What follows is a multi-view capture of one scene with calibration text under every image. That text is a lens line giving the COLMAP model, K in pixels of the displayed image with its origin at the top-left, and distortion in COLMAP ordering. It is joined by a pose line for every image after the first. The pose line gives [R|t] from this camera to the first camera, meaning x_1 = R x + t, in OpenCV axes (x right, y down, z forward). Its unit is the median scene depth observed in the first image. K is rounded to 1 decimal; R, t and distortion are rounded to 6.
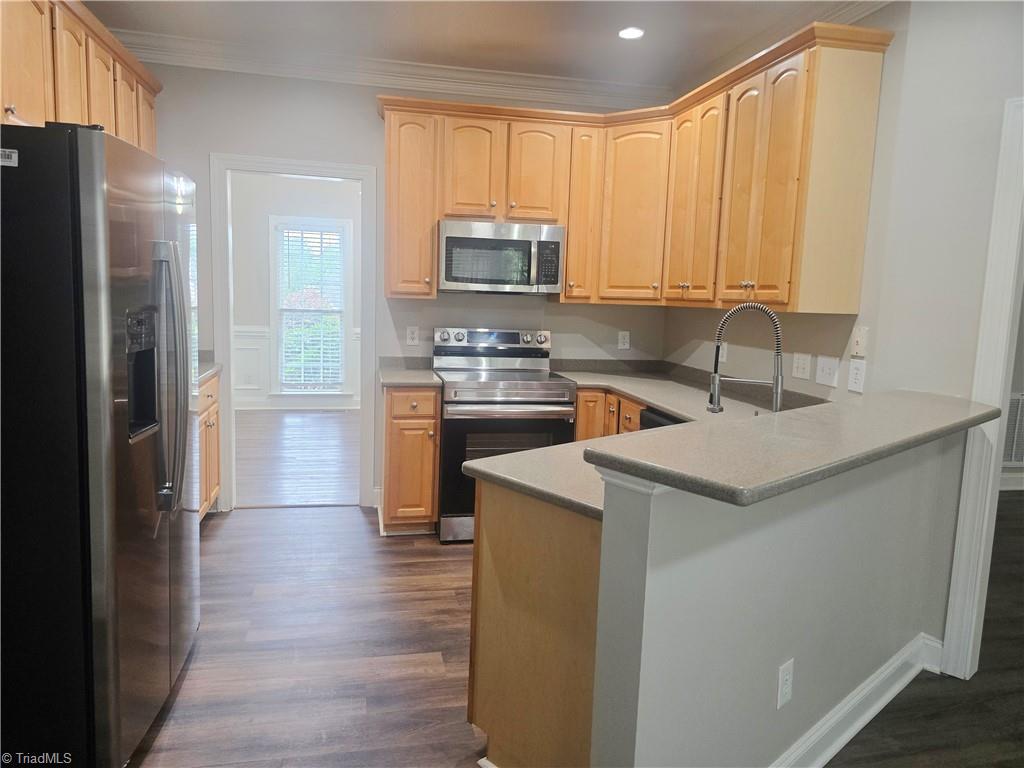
lens RADIAL K [[685.5, 0, 510.1], [0, 685.5, 383.5], [0, 0, 1]] dist [0.012072, -0.001956]
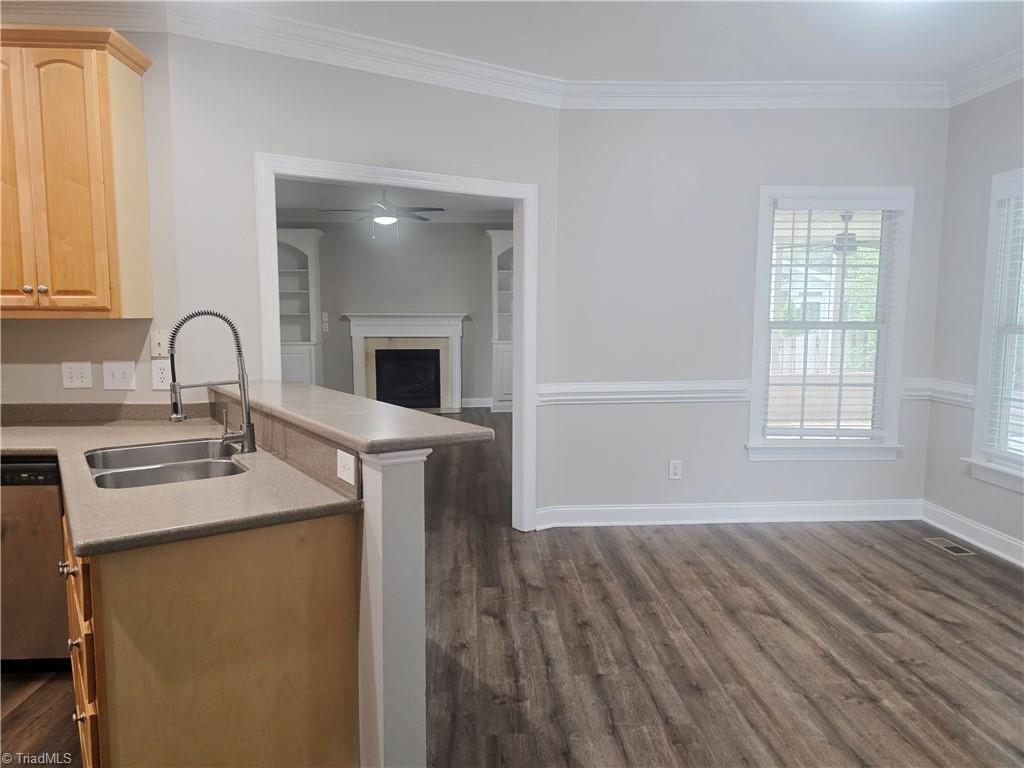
lens RADIAL K [[685.5, 0, 512.8], [0, 685.5, 381.7], [0, 0, 1]] dist [0.012072, -0.001956]
pose [[0.149127, -0.133288, 0.979794, -0.449149], [0.134062, 0.984450, 0.113517, -0.047356], [-0.979688, 0.114425, 0.164676, 0.278855]]
